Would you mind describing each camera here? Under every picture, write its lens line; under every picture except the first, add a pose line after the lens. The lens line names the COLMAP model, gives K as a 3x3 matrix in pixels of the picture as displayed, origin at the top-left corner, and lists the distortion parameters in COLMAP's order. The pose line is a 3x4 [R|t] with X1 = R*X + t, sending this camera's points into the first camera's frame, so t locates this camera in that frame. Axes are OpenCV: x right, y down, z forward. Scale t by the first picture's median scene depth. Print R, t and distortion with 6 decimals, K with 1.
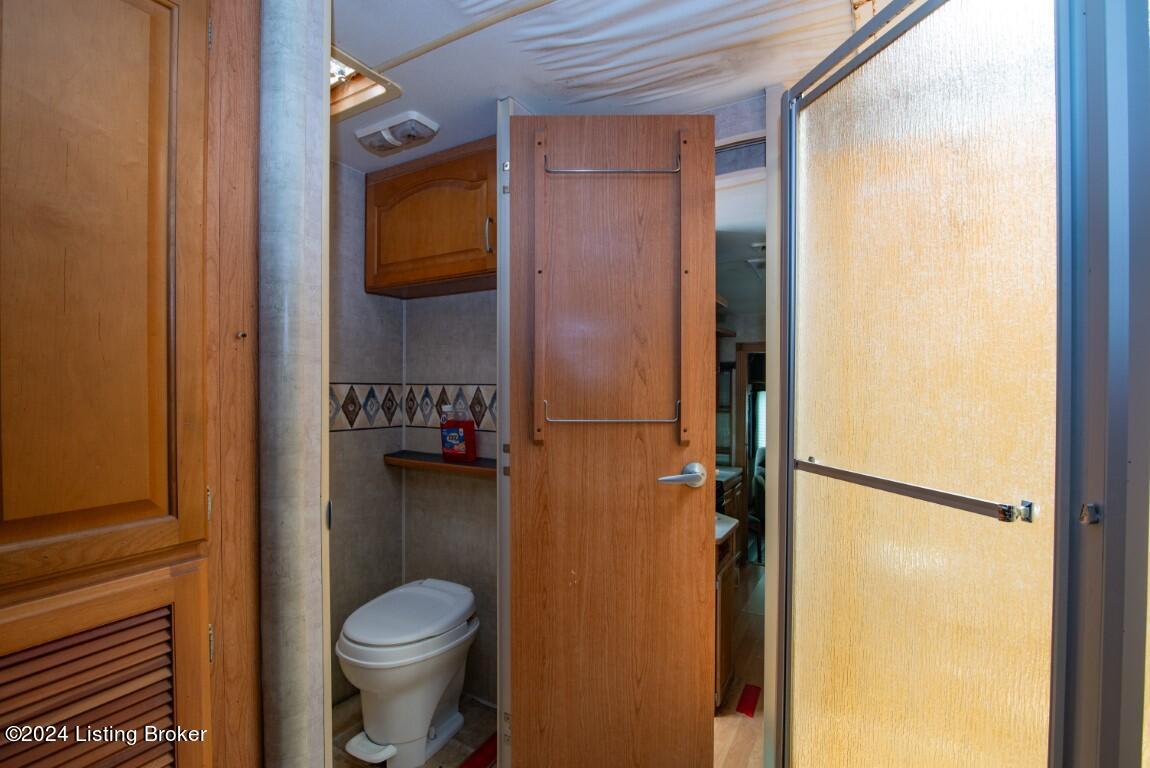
lens RADIAL K [[522.4, 0, 569.8], [0, 522.4, 386.9], [0, 0, 1]] dist [-0.014348, -0.000737]
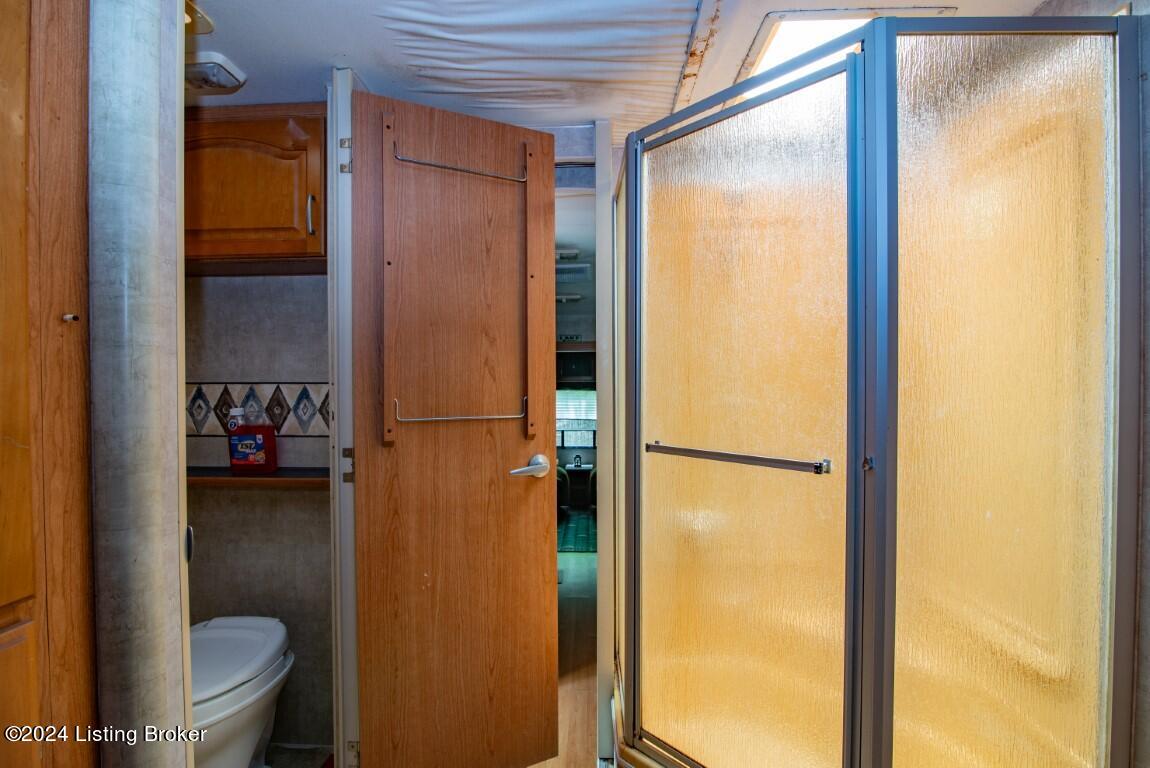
lens RADIAL K [[522.4, 0, 586.2], [0, 522.4, 386.1], [0, 0, 1]] dist [-0.014348, -0.000737]
pose [[0.885908, -0.007653, 0.463798, -0.176846], [0.006604, 0.999971, 0.003887, 0.000539], [-0.463814, -0.000381, 0.885933, 0.000127]]
